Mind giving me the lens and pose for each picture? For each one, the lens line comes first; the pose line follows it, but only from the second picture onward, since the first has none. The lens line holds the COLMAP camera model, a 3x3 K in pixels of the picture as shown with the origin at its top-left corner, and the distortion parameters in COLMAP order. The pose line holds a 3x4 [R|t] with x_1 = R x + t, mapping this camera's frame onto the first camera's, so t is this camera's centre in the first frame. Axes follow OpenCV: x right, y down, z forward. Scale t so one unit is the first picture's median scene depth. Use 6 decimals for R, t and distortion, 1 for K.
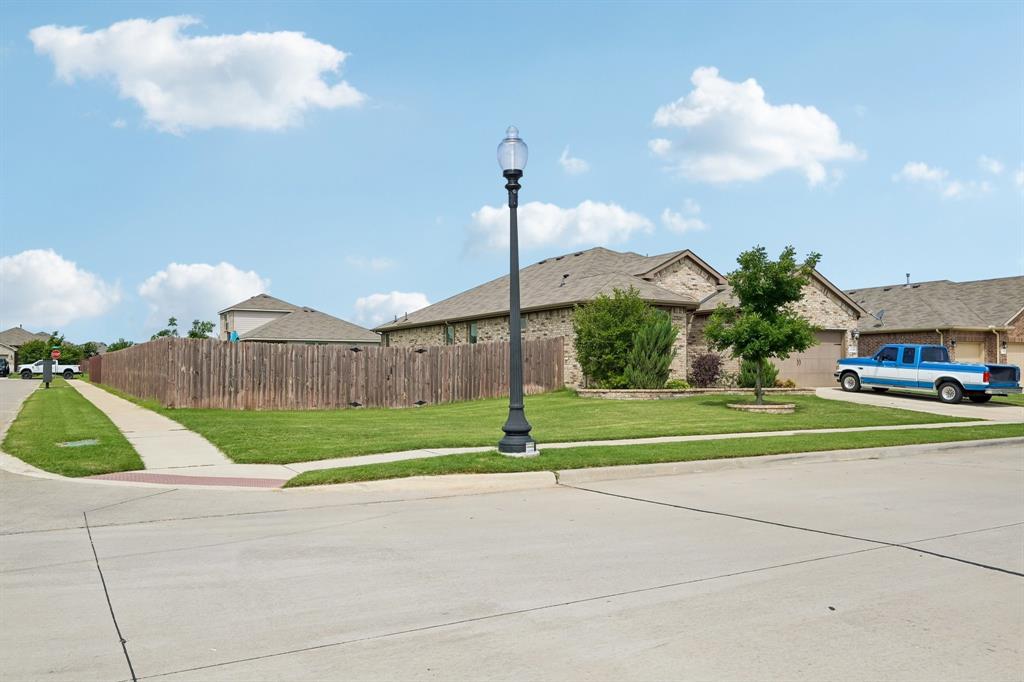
lens RADIAL K [[799.2, 0, 512.0], [0, 799.2, 341.0], [0, 0, 1]] dist [-0.000456, -0.002993]
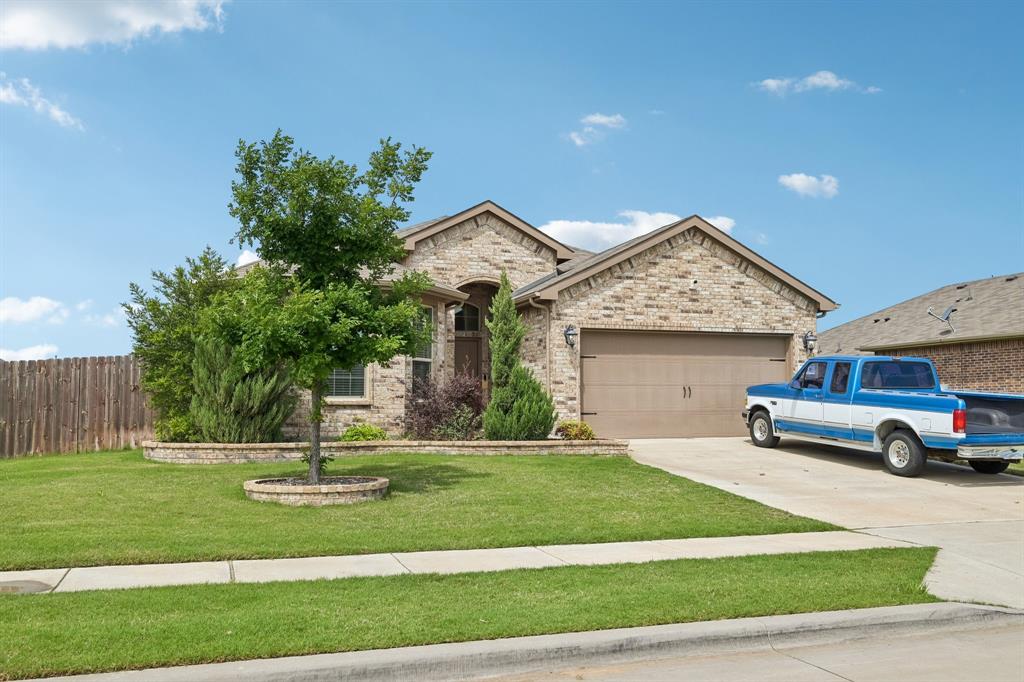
lens RADIAL K [[896.4, 0, 512.0], [0, 896.4, 341.0], [0, 0, 1]] dist [-0.000436, 0.003659]
pose [[0.978430, -0.015148, -0.206023, 0.396875], [0.007892, 0.999321, -0.035994, 0.013450], [0.206428, 0.033592, 0.977885, 0.385536]]
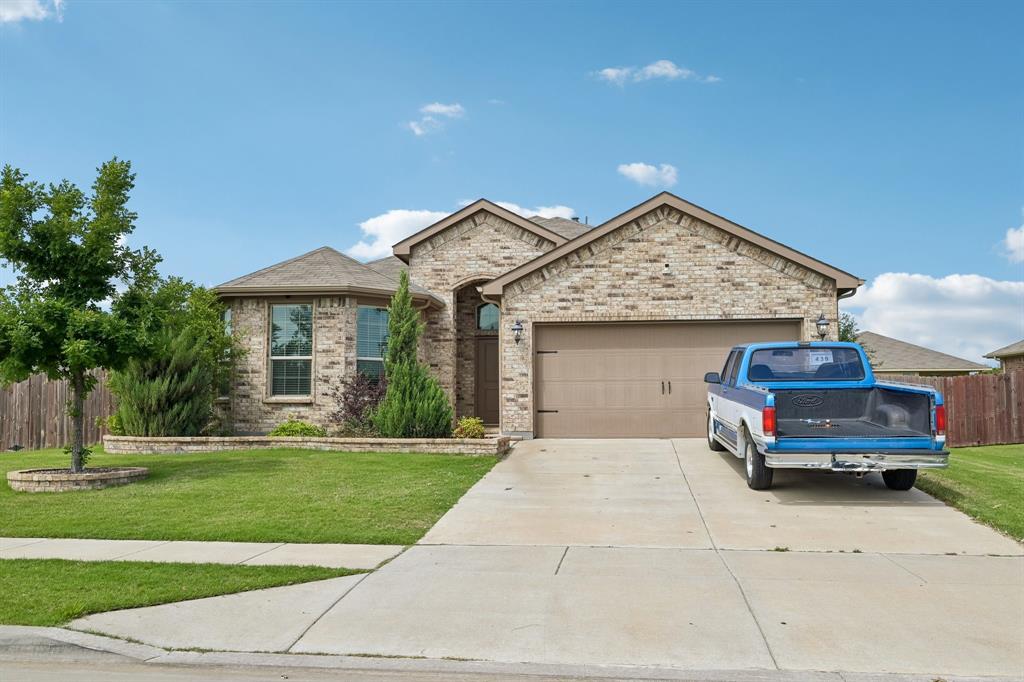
lens RADIAL K [[856.7, 0, 512.0], [0, 856.7, 341.0], [0, 0, 1]] dist [-0.003504, 0.000246]
pose [[0.798254, -0.046902, -0.600492, 0.654865], [0.024970, 0.998683, -0.044809, 0.020463], [0.601803, 0.020775, 0.798374, 0.544179]]
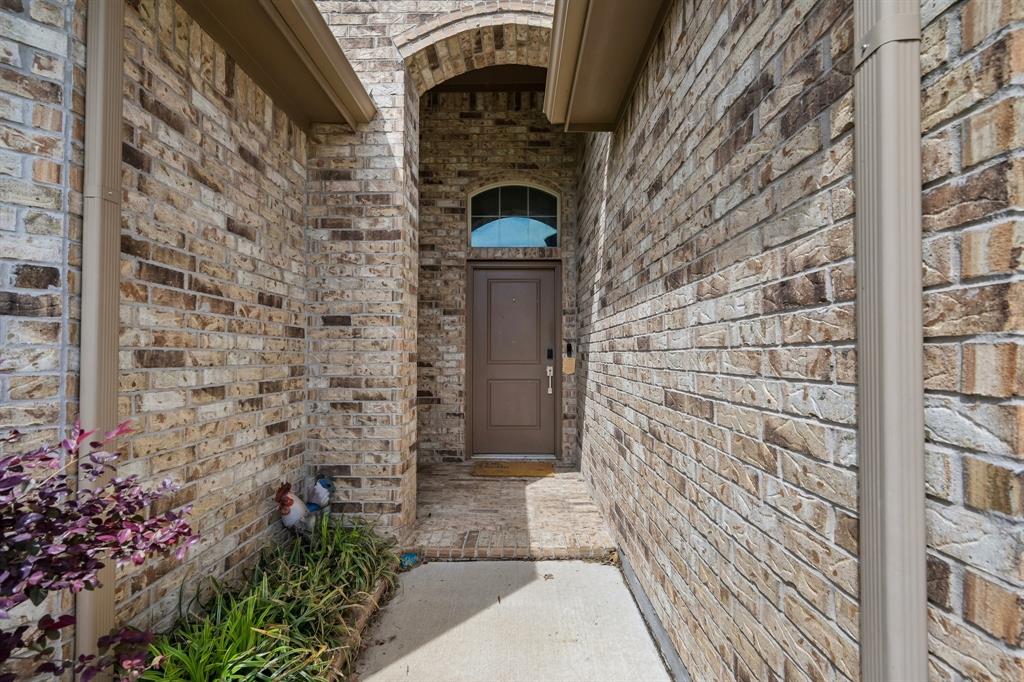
lens RADIAL K [[451.2, 0, 512.0], [0, 451.2, 341.0], [0, 0, 1]] dist [0.001075, 0.000080]
pose [[0.853466, -0.009661, -0.521059, 0.284940], [0.015613, 0.999853, 0.007035, 0.012262], [0.520914, -0.014140, 0.853492, 0.982280]]
